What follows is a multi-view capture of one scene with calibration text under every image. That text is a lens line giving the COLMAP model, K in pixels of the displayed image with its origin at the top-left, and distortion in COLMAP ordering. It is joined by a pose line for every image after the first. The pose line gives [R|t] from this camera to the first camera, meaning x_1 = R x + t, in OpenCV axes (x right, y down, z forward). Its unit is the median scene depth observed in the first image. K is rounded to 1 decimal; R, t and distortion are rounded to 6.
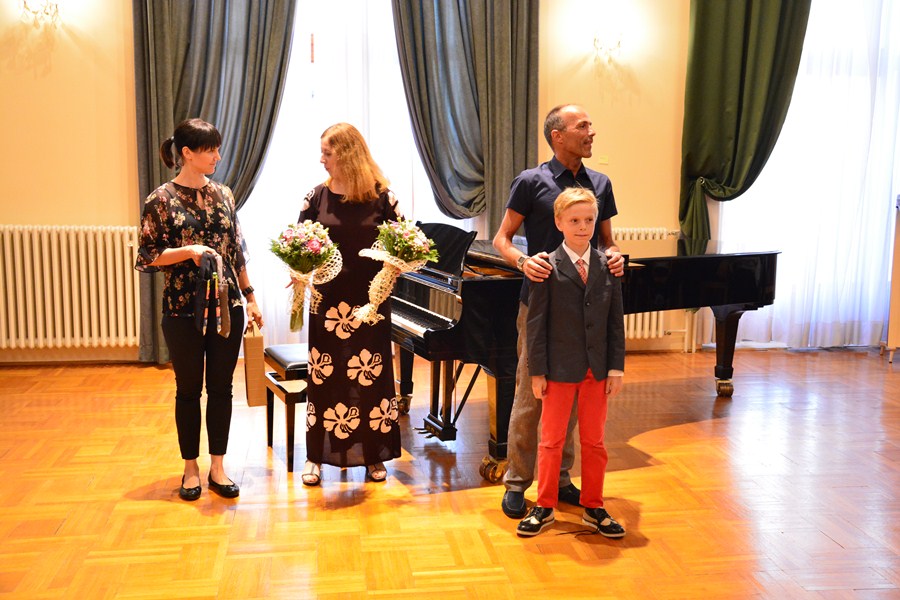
lens RADIAL K [[962.5, 0, 455.7], [0, 962.5, 305.5], [0, 0, 1]] dist [0.038433, 0.000000]
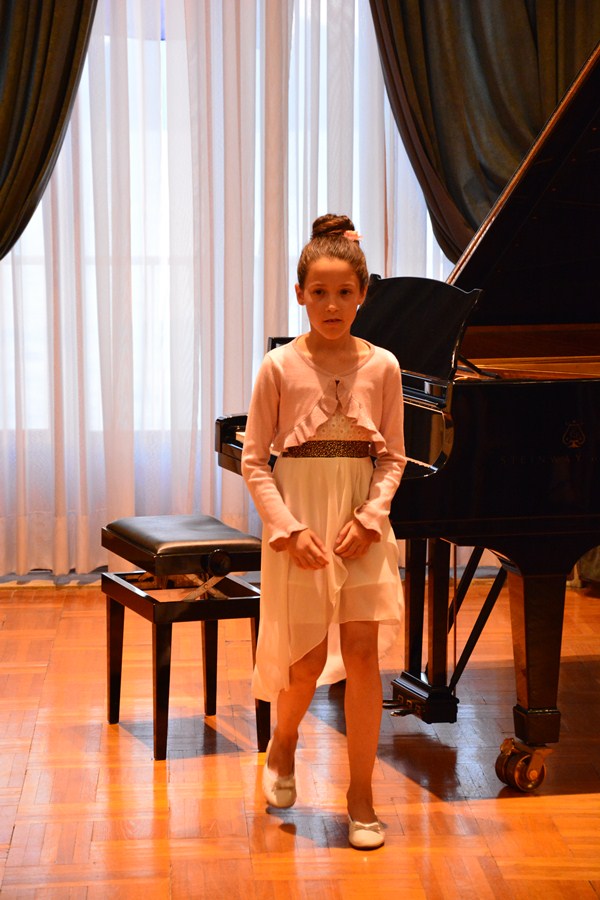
lens RADIAL K [[3165.7, 0, 307.4], [0, 3165.7, 459.1], [0, 0, 1]] dist [1.362609, 0.000000]
pose [[0.995097, -0.001982, -0.098884, 0.067658], [-0.002290, 0.999069, -0.043069, 0.061020], [0.098878, 0.043084, 0.994166, -0.489224]]
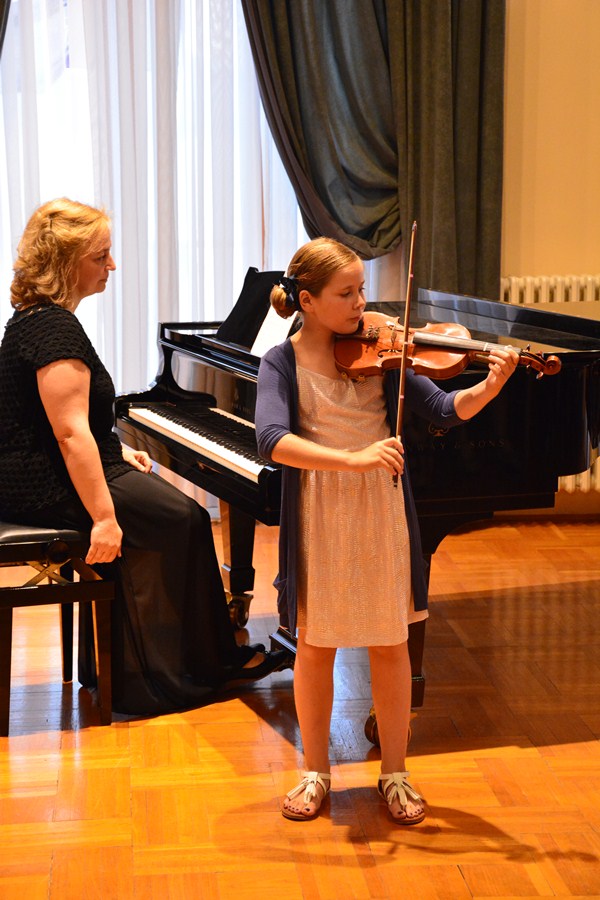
lens RADIAL K [[1970.0, 0, 302.9], [0, 1970.0, 448.0], [0, 0, 1]] dist [0.529389, 0.000000]
pose [[0.998429, -0.002808, -0.055961, 0.038551], [0.003315, 0.999954, 0.008973, 0.002377], [0.055933, -0.009144, 0.998393, -0.082543]]
